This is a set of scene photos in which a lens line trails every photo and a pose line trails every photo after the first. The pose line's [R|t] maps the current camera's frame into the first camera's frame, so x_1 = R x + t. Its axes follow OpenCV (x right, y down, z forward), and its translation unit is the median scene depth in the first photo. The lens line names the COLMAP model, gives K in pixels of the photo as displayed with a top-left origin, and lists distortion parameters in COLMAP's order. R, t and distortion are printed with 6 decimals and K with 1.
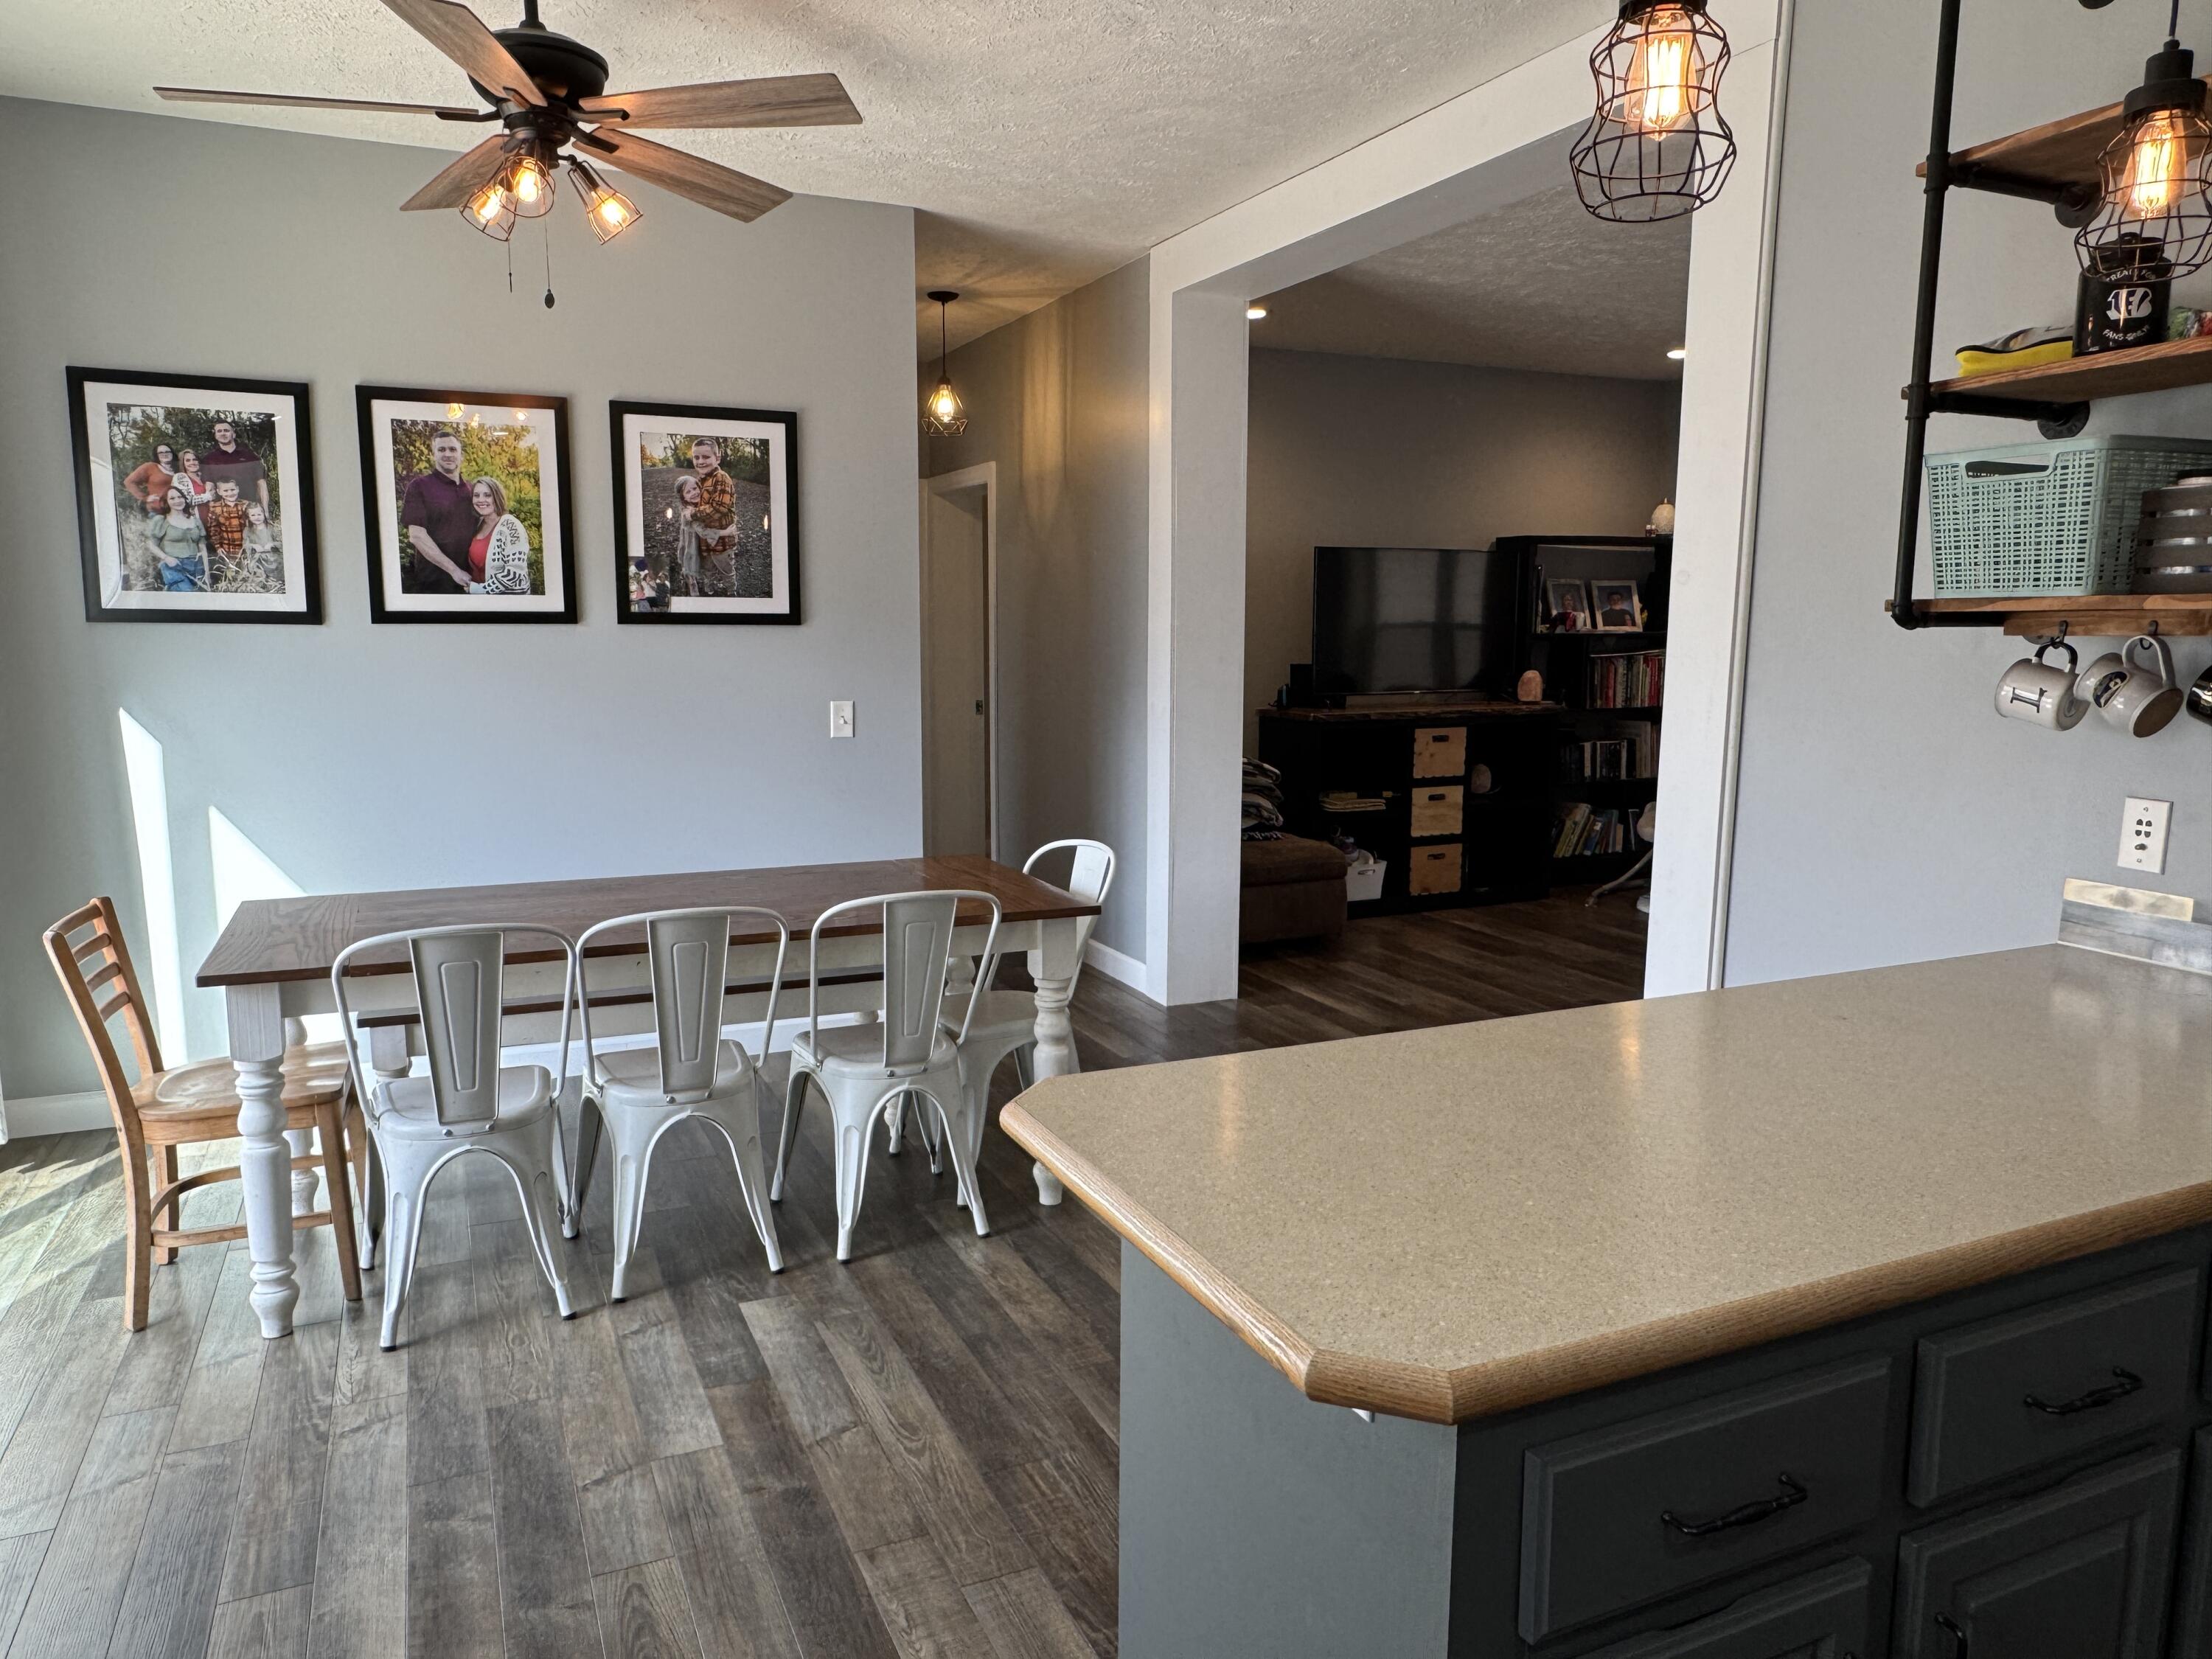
lens RADIAL K [[1488.0, 0, 1096.5], [0, 1488.0, 833.0], [0, 0, 1]] dist [-0.003546, 0.002900]
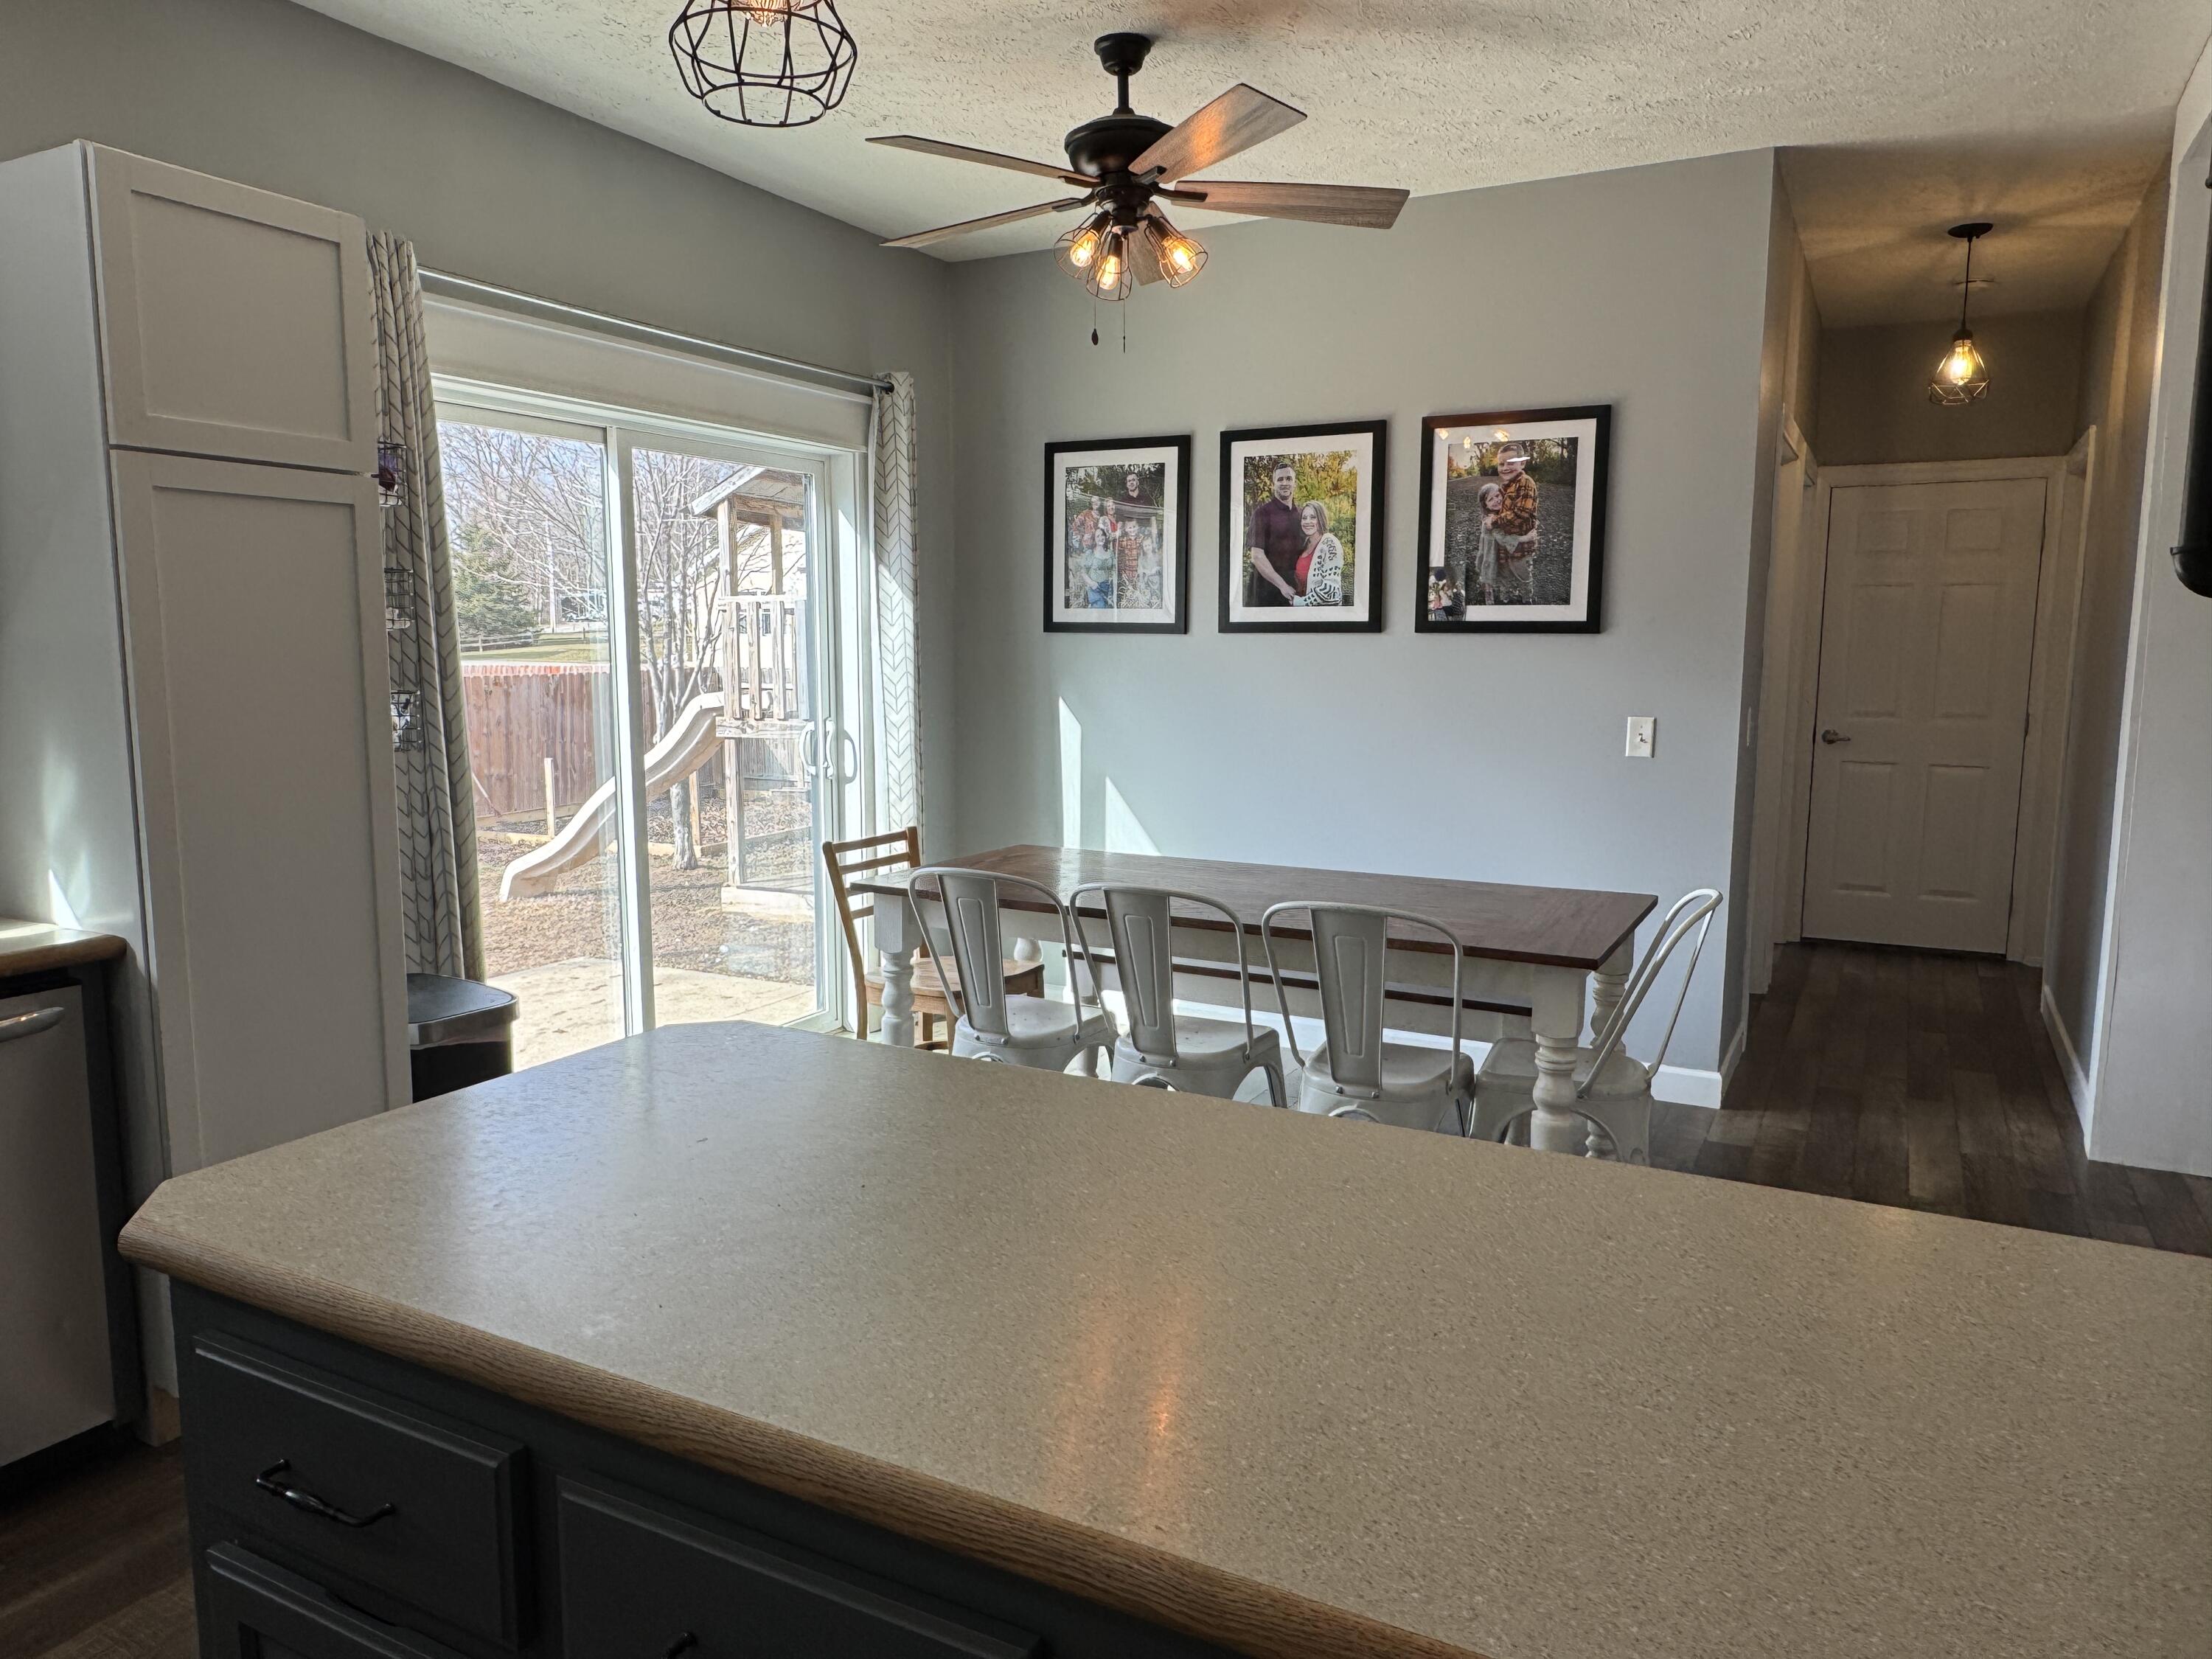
lens RADIAL K [[1488.0, 0, 1096.8], [0, 1488.0, 836.0], [0, 0, 1]] dist [-0.003546, 0.002900]
pose [[0.602232, 0.101430, -0.791851, 0.393487], [-0.113365, 0.992710, 0.040940, -0.018225], [0.790231, 0.065113, 0.609340, 0.211713]]
